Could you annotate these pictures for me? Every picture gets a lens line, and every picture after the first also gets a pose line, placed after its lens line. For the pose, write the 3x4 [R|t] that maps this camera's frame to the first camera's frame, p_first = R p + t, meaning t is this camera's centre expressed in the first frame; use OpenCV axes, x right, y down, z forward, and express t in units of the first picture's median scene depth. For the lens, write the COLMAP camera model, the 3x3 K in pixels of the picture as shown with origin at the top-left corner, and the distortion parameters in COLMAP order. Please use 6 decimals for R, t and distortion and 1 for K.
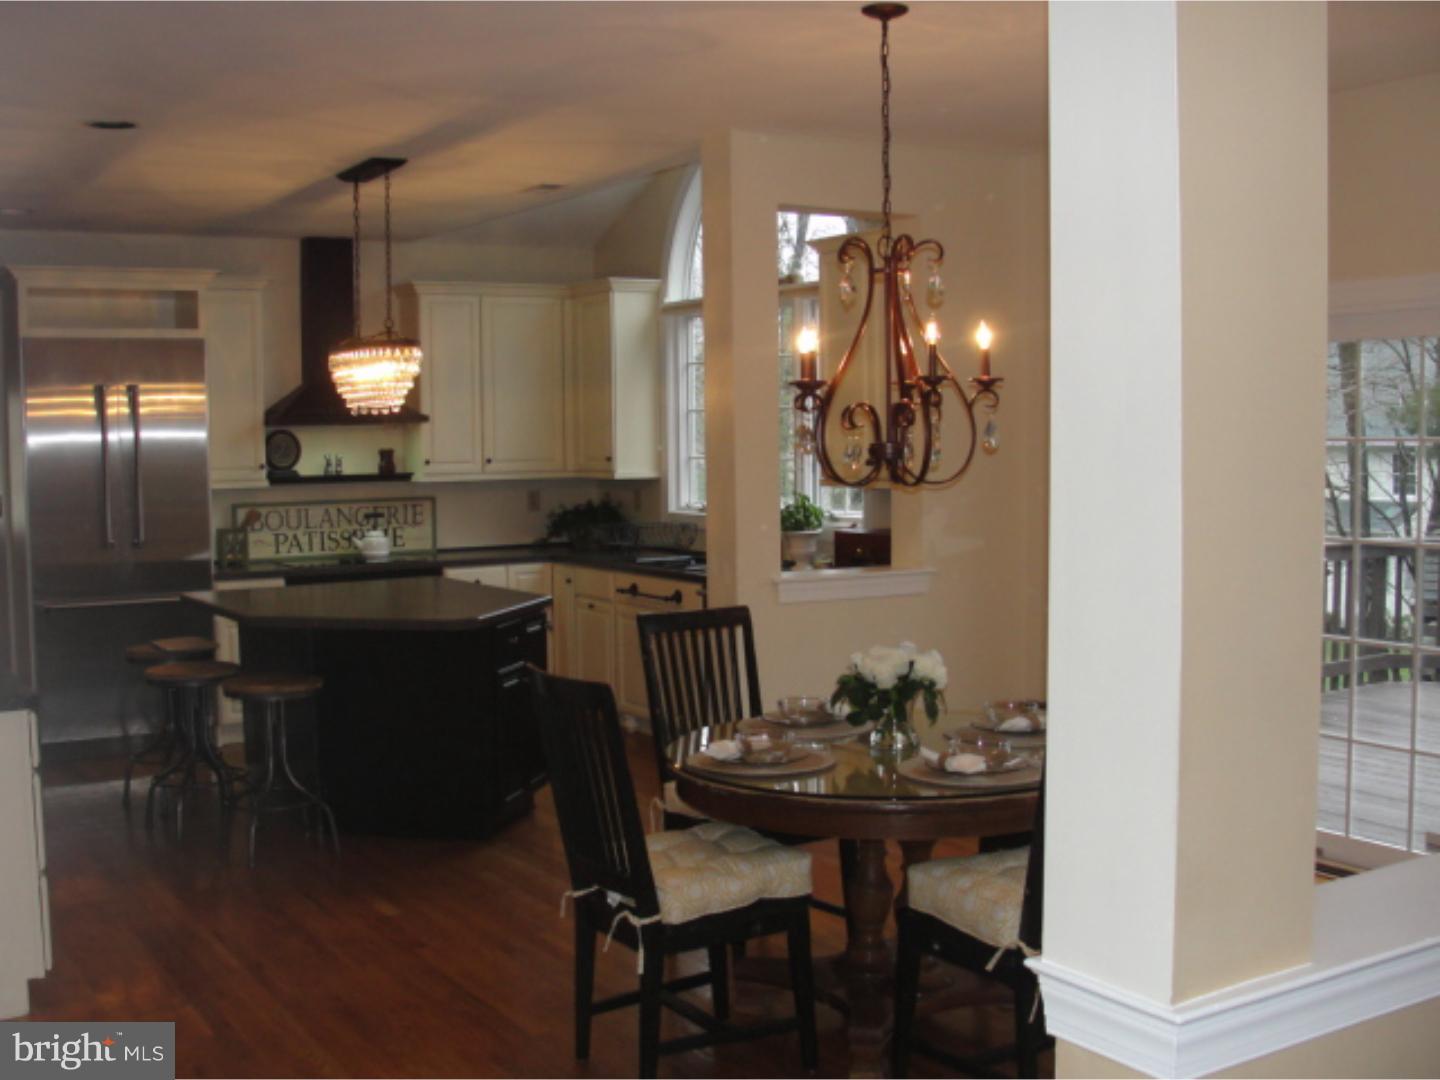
lens RADIAL K [[1642.0, 0, 719.9], [0, 1642.0, 528.2], [0, 0, 1]] dist [-0.149402, 0.000000]
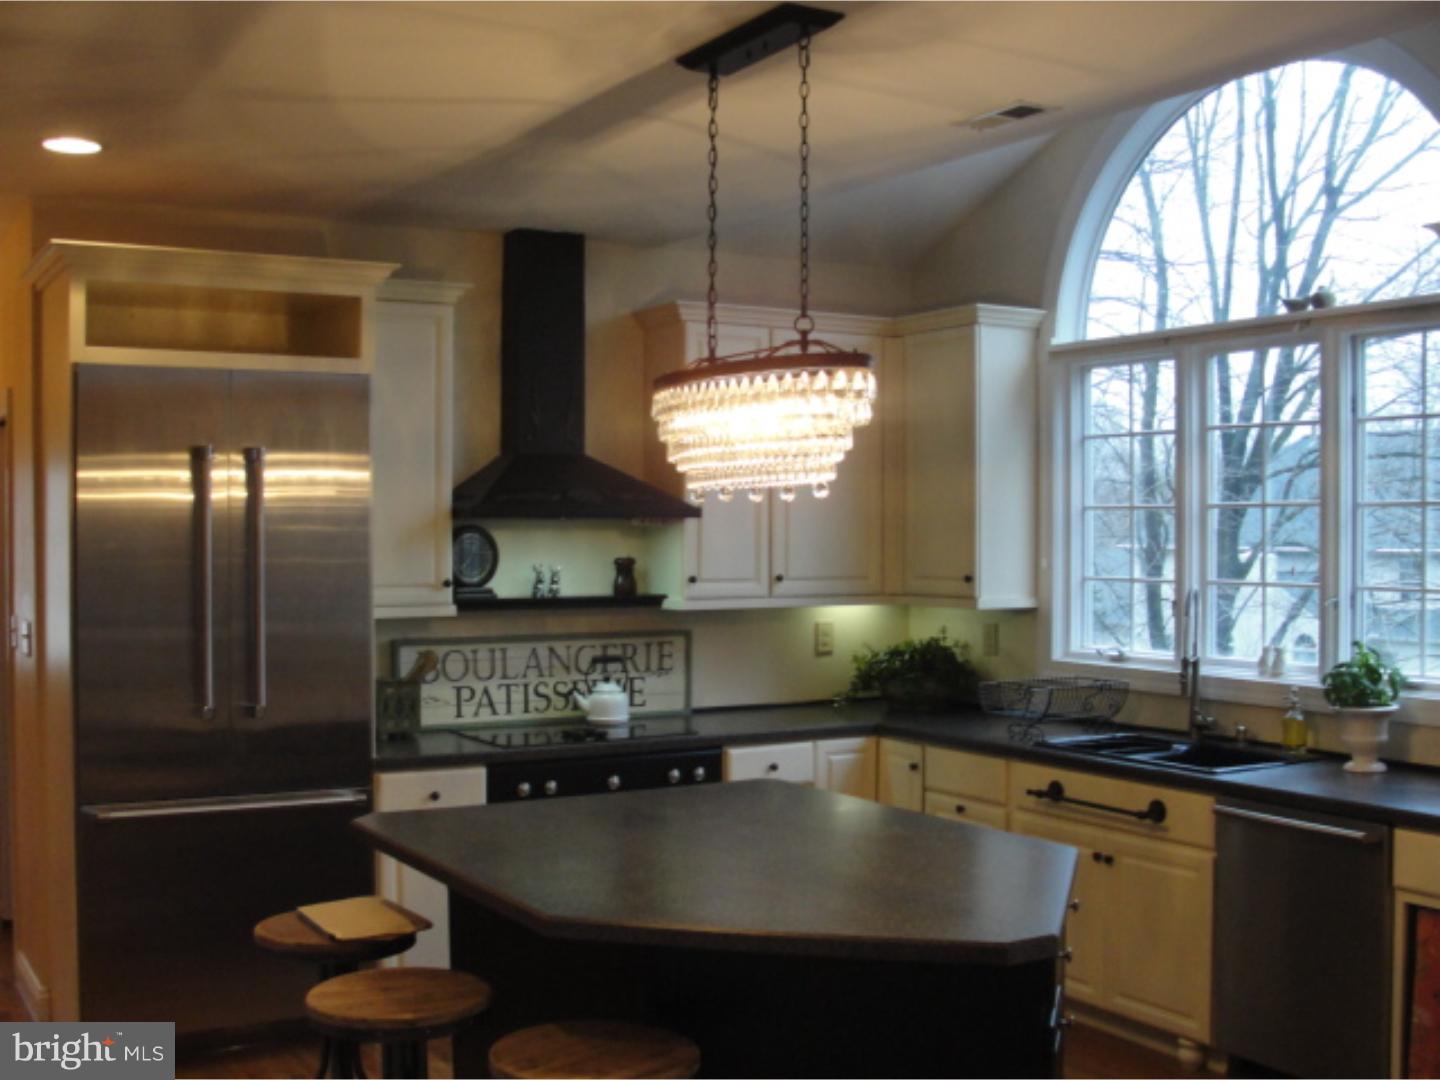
lens RADIAL K [[1642.0, 0, 717.9], [0, 1642.0, 552.9], [0, 0, 1]] dist [-0.149402, 0.000000]
pose [[0.999674, 0.012647, -0.022183, -0.155066], [-0.013640, 0.998886, -0.045181, -0.021793], [0.021587, 0.045469, 0.998733, 0.347073]]
